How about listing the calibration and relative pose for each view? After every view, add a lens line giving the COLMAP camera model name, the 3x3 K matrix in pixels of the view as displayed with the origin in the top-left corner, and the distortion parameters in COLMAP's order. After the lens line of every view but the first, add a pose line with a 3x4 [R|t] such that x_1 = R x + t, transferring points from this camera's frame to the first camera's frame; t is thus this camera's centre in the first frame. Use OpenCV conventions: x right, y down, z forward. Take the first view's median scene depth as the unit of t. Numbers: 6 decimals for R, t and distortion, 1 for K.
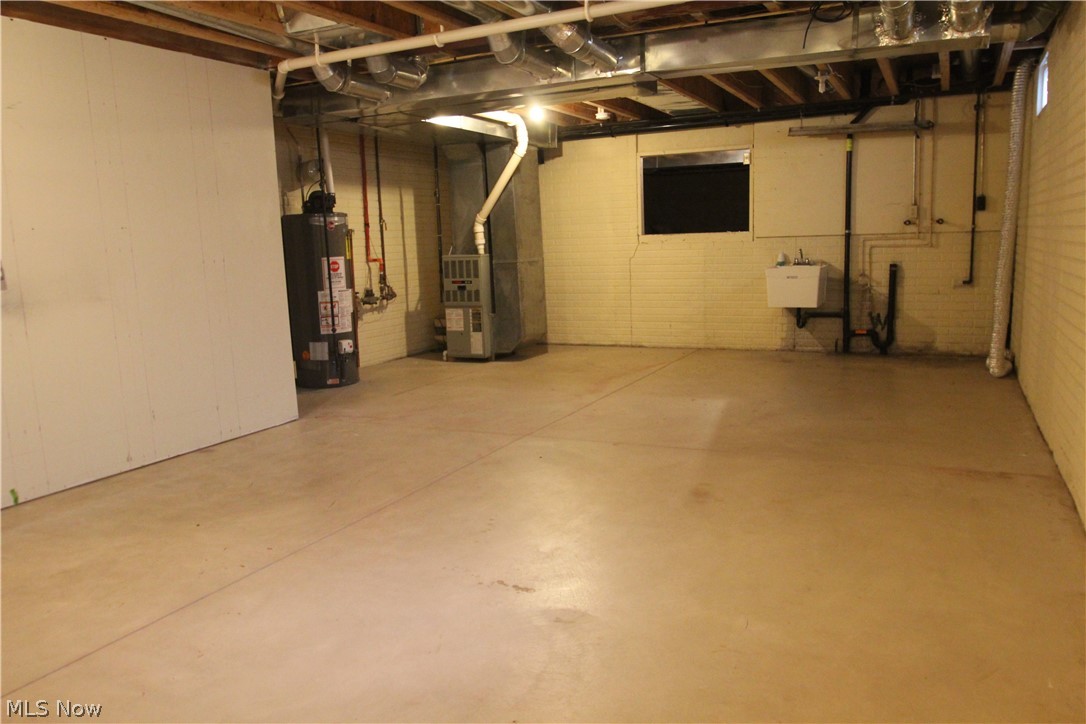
lens RADIAL K [[823.5, 0, 541.8], [0, 823.5, 361.9], [0, 0, 1]] dist [-0.014359, -0.000980]
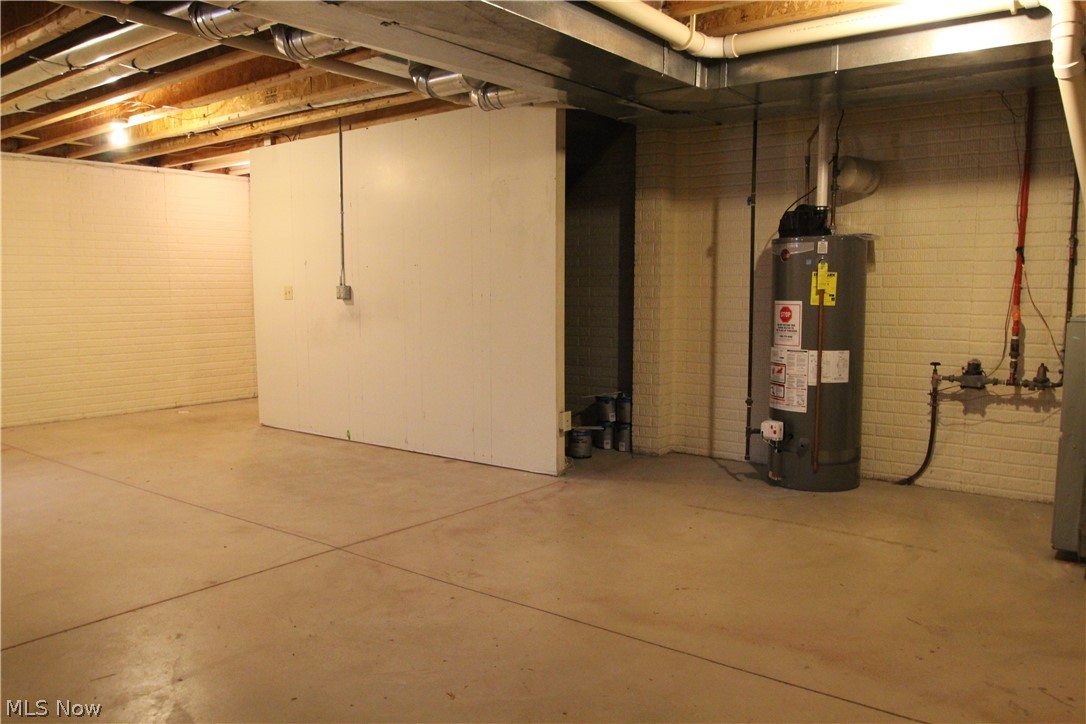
lens RADIAL K [[823.5, 0, 544.9], [0, 823.5, 366.9], [0, 0, 1]] dist [-0.014359, -0.000980]
pose [[-0.201623, 0.129877, -0.970814, 0.464930], [-0.136139, 0.977833, 0.159090, -0.155044], [0.969956, 0.164242, -0.179473, 0.933679]]
